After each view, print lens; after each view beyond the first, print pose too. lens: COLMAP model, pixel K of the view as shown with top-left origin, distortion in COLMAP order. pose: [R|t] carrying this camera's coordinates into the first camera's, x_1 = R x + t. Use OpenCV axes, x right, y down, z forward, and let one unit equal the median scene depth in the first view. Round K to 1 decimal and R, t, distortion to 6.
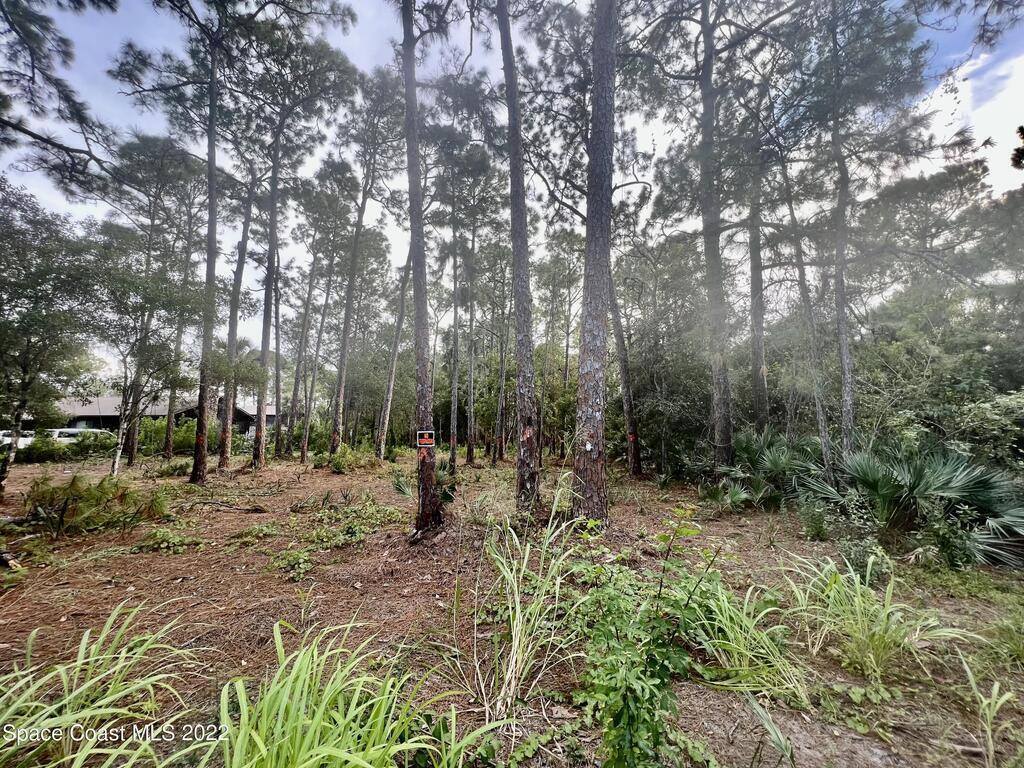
lens RADIAL K [[411.7, 0, 509.8], [0, 411.7, 382.8], [0, 0, 1]] dist [-0.002360, 0.000898]
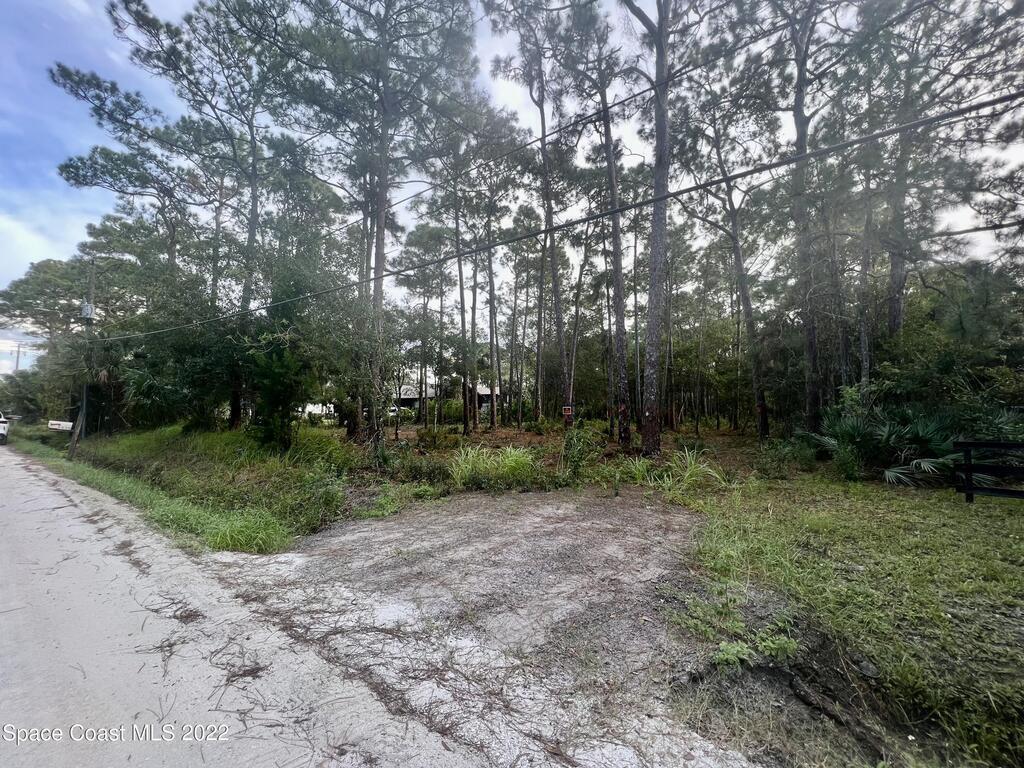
lens RADIAL K [[411.7, 0, 509.8], [0, 411.7, 382.8], [0, 0, 1]] dist [-0.002360, 0.000898]
pose [[0.883864, -0.040256, -0.466008, 0.181301], [0.069807, 0.996485, 0.046319, -0.043396], [0.462505, -0.073470, 0.883567, -0.341118]]
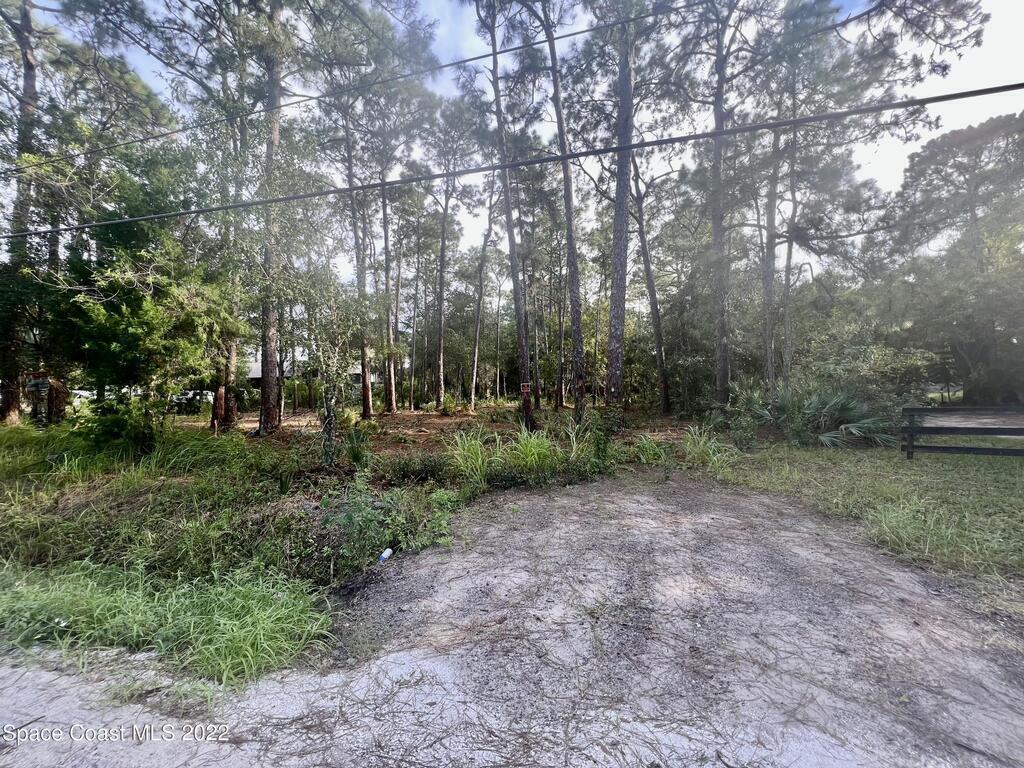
lens RADIAL K [[411.7, 0, 510.1], [0, 411.7, 383.8], [0, 0, 1]] dist [-0.002360, 0.000898]
pose [[0.990140, -0.024834, -0.137859, -0.003565], [0.041132, 0.992319, 0.116667, -0.036974], [0.133903, -0.121187, 0.983557, -0.302997]]
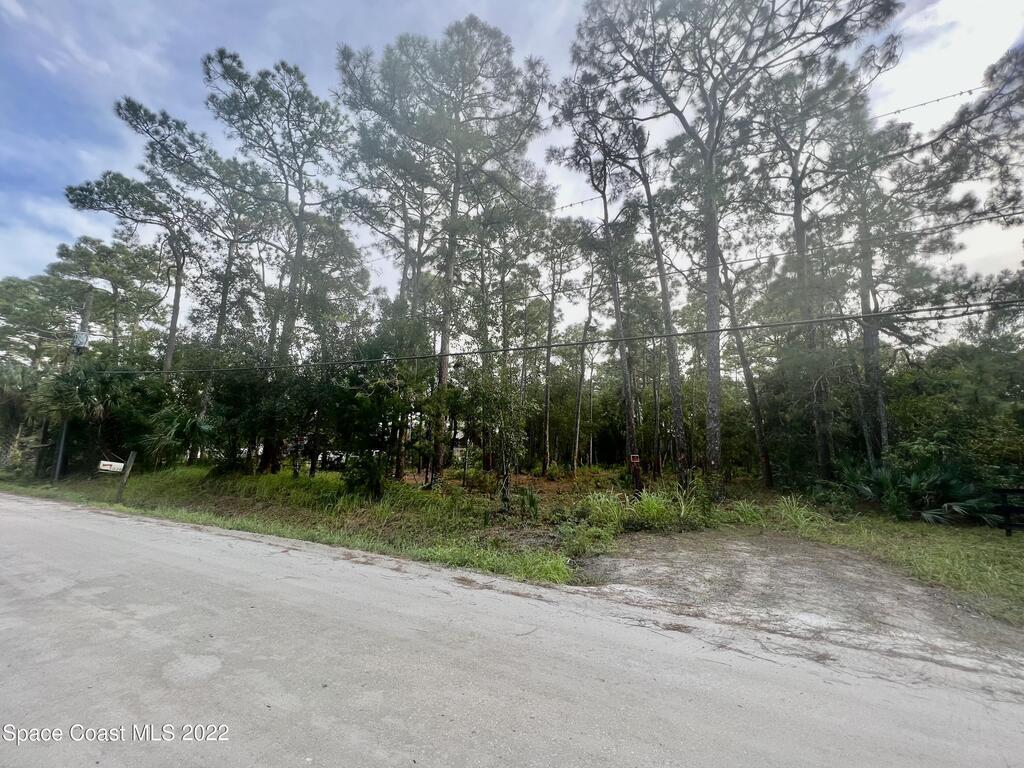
lens RADIAL K [[411.7, 0, 511.0], [0, 411.7, 381.5], [0, 0, 1]] dist [-0.002360, 0.000898]
pose [[0.942535, -0.053838, -0.329740, -0.025808], [0.037047, 0.997687, -0.057001, -0.065993], [0.332046, 0.041510, 0.942349, -0.493094]]
